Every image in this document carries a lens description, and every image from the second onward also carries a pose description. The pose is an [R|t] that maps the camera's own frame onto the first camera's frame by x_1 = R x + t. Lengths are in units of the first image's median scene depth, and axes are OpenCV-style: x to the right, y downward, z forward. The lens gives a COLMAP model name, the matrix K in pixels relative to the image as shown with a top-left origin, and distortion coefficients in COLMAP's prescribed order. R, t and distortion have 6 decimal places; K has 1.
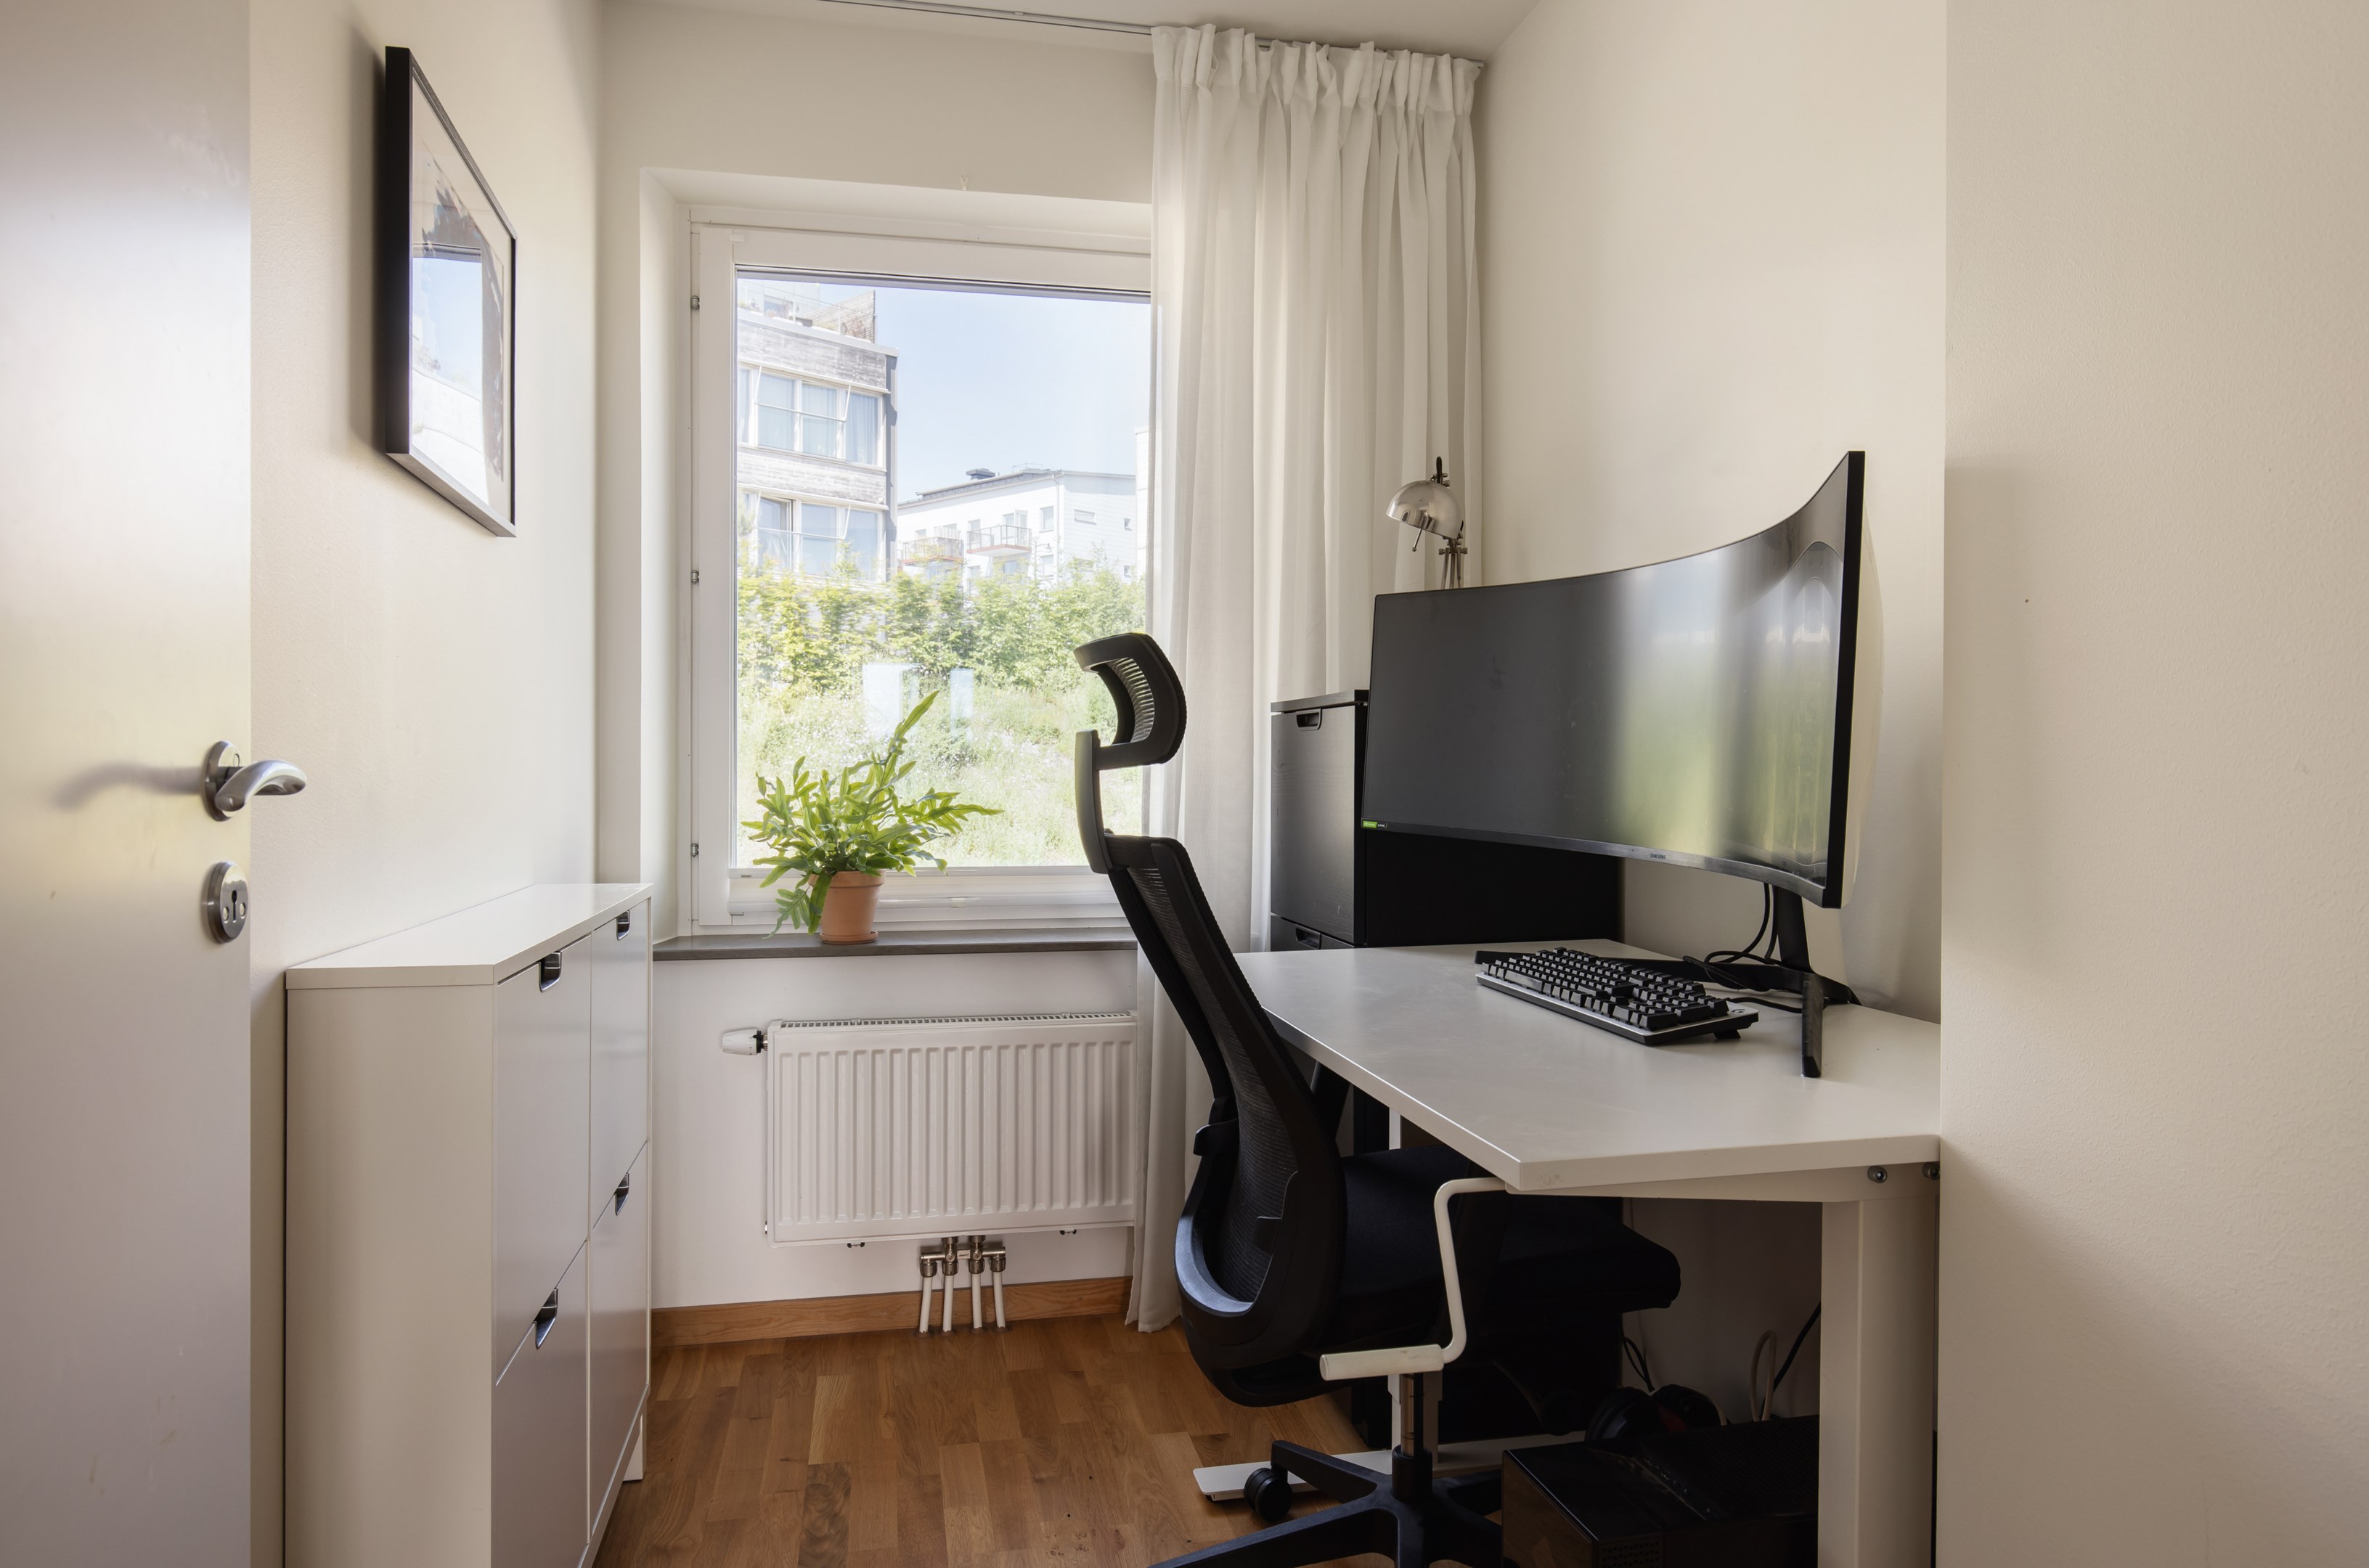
lens RADIAL K [[1464.4, 0, 1184.6], [0, 1464.4, 775.3], [0, 0, 1]] dist [-0.002056, 0.000186]
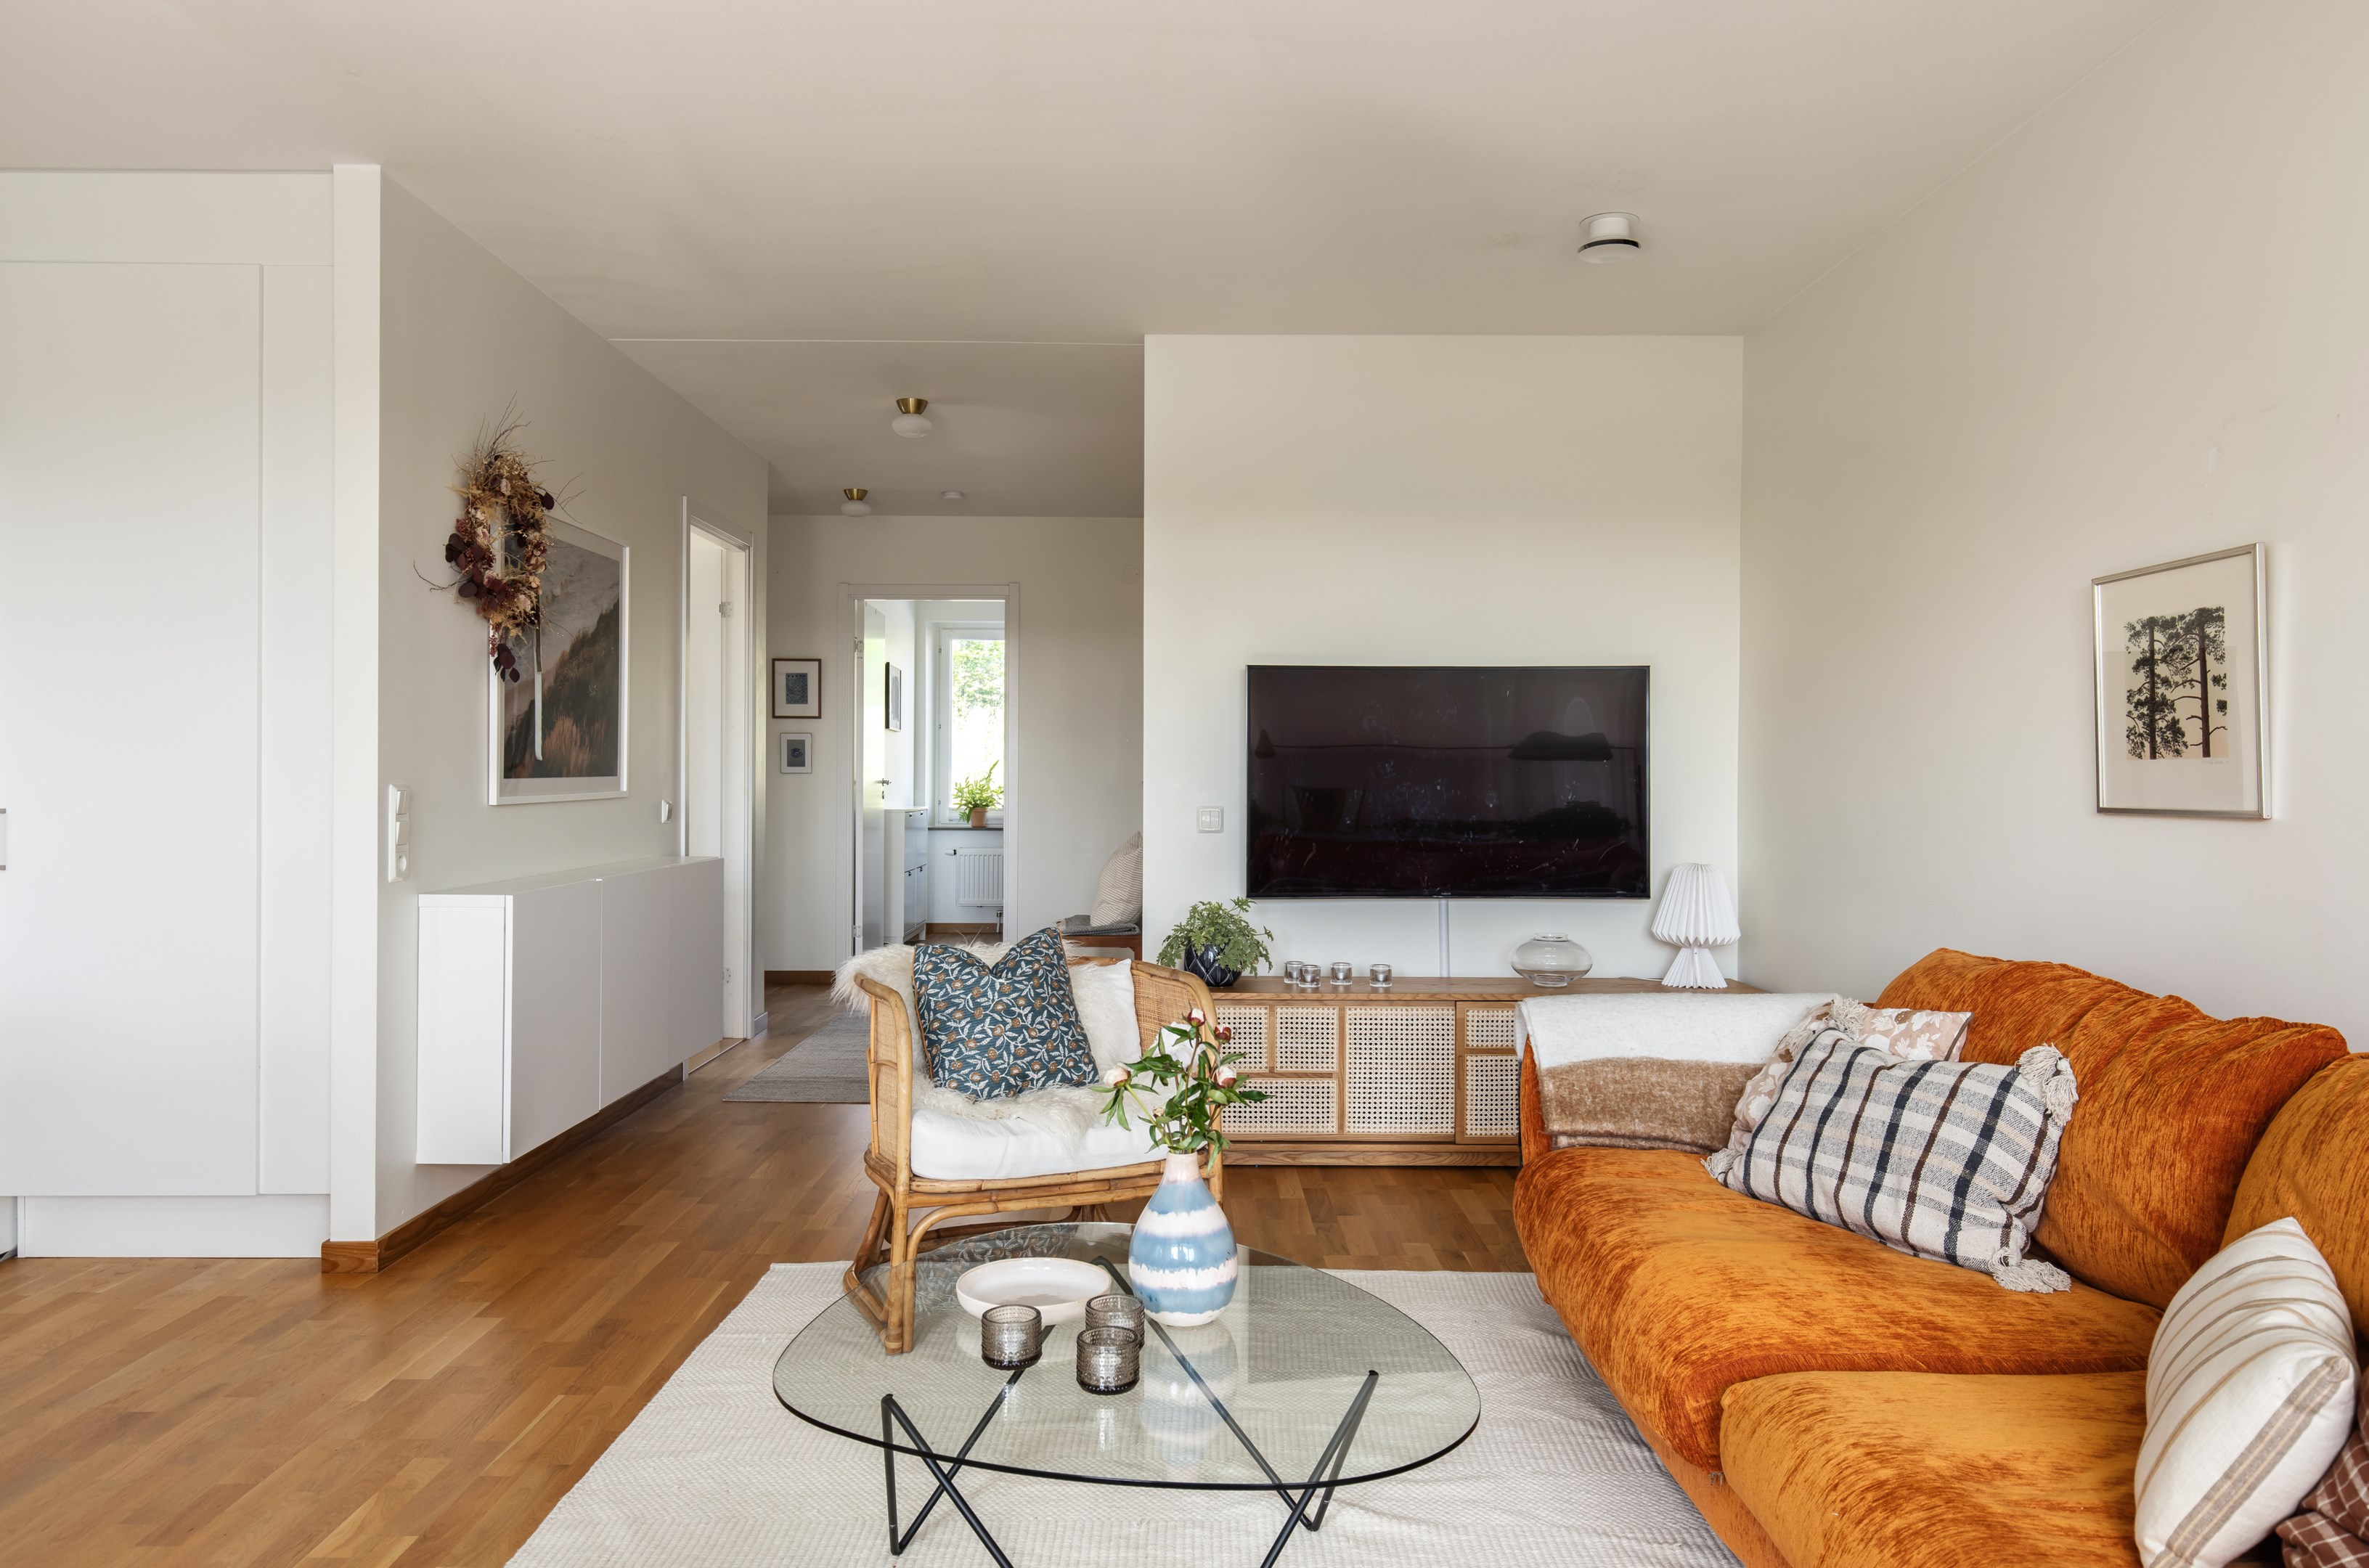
lens RADIAL K [[1611.2, 0, 1189.3], [0, 1611.2, 772.1], [0, 0, 1]] dist [-0.002267, 0.001542]
pose [[0.981409, 0.003063, -0.191906, 1.061436], [-0.004460, 0.999967, -0.006848, 0.001494], [0.191878, 0.007576, 0.981389, -2.857770]]
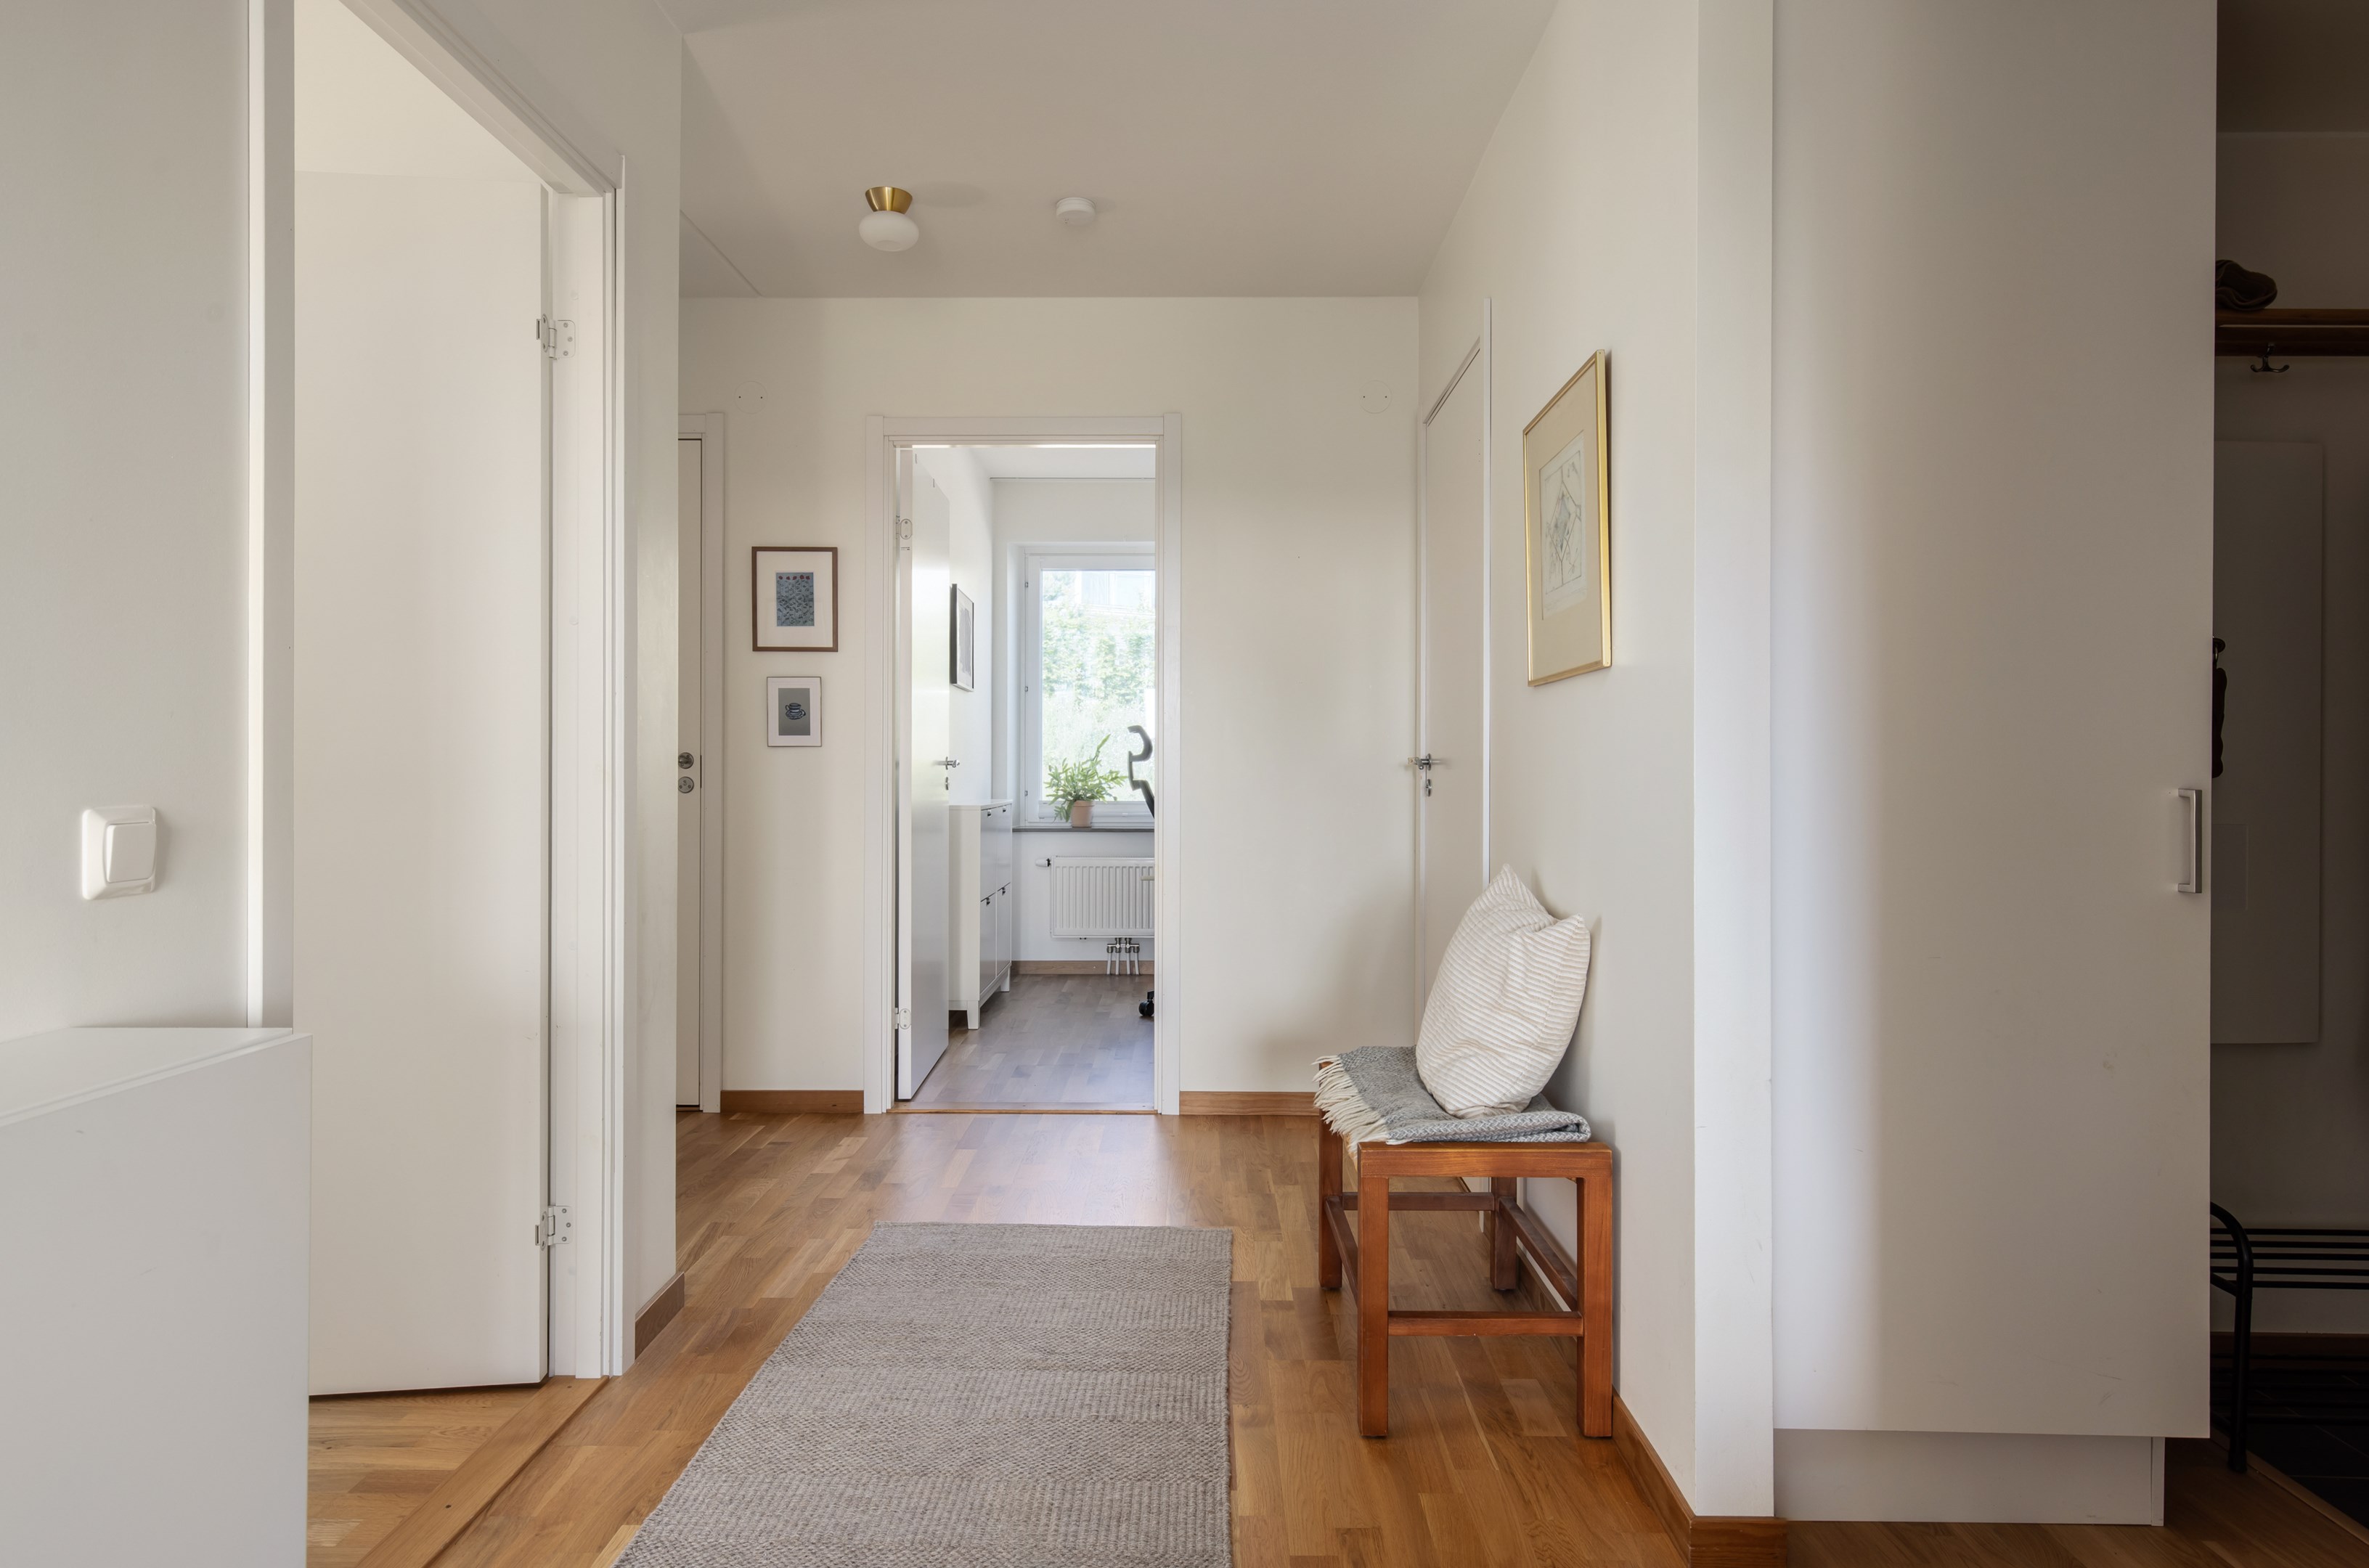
lens RADIAL K [[1330.7, 0, 1184.5], [0, 1330.7, 784.0], [0, 0, 1]] dist [-0.008960, -0.001197]
pose [[0.978019, 0.005197, -0.208452, 0.454360], [-0.003287, 0.999949, 0.009508, 0.011938], [0.208491, -0.008614, 0.977986, -1.313506]]
